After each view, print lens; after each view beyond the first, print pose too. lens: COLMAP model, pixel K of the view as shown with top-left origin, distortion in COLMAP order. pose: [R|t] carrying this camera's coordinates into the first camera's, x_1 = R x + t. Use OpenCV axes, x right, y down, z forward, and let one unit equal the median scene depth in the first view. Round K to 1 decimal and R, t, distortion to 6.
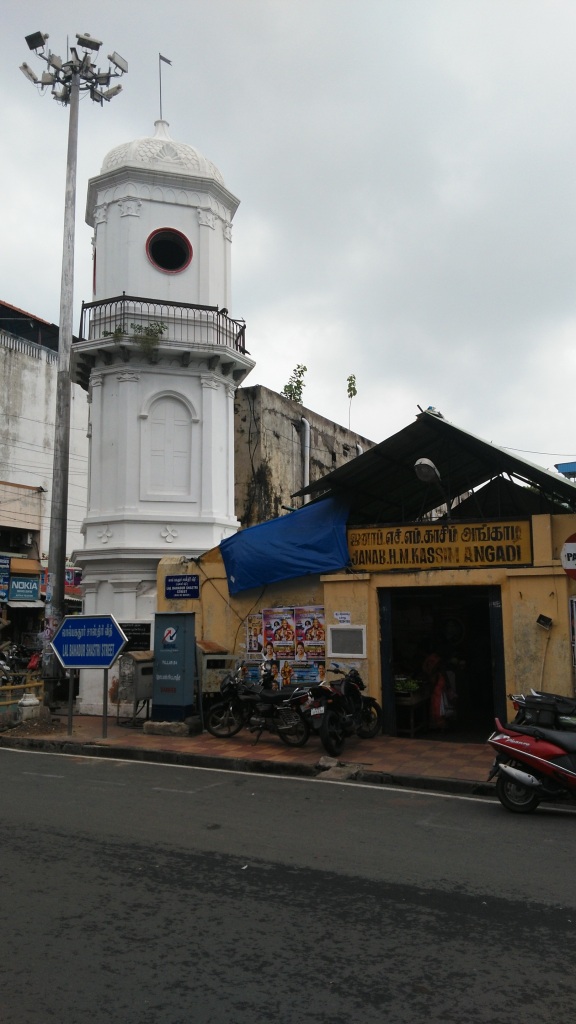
lens RADIAL K [[817.5, 0, 285.7], [0, 817.5, 515.2], [0, 0, 1]] dist [0.063571, -0.011892]
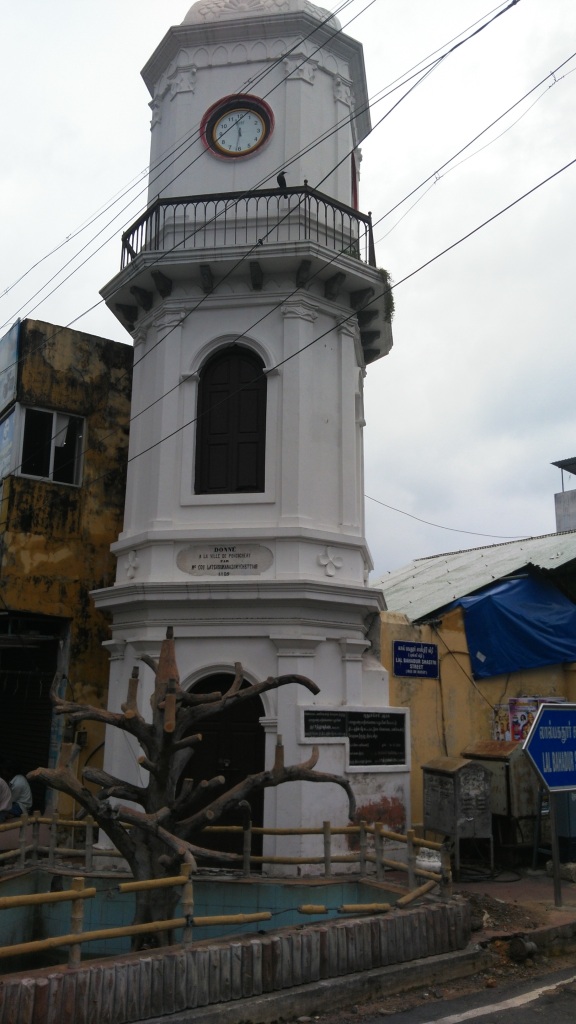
lens RADIAL K [[817.5, 0, 282.5], [0, 817.5, 511.3], [0, 0, 1]] dist [0.063571, -0.011892]
pose [[0.440714, 0.221720, 0.869834, -0.791497], [-0.137103, 0.974272, -0.178876, 0.102784], [-0.887115, -0.040424, 0.459774, 0.771474]]
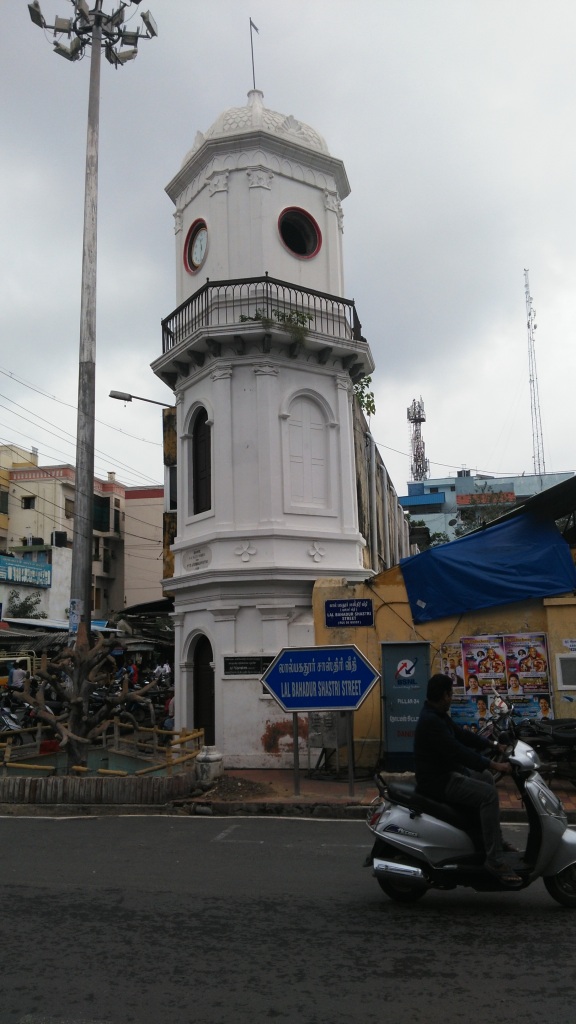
lens RADIAL K [[817.5, 0, 283.2], [0, 817.5, 514.2], [0, 0, 1]] dist [0.063571, -0.011892]
pose [[0.957850, 0.028891, 0.285814, -0.436202], [-0.017673, 0.998972, -0.041754, 0.019962], [-0.286726, 0.034943, 0.957375, 0.180966]]
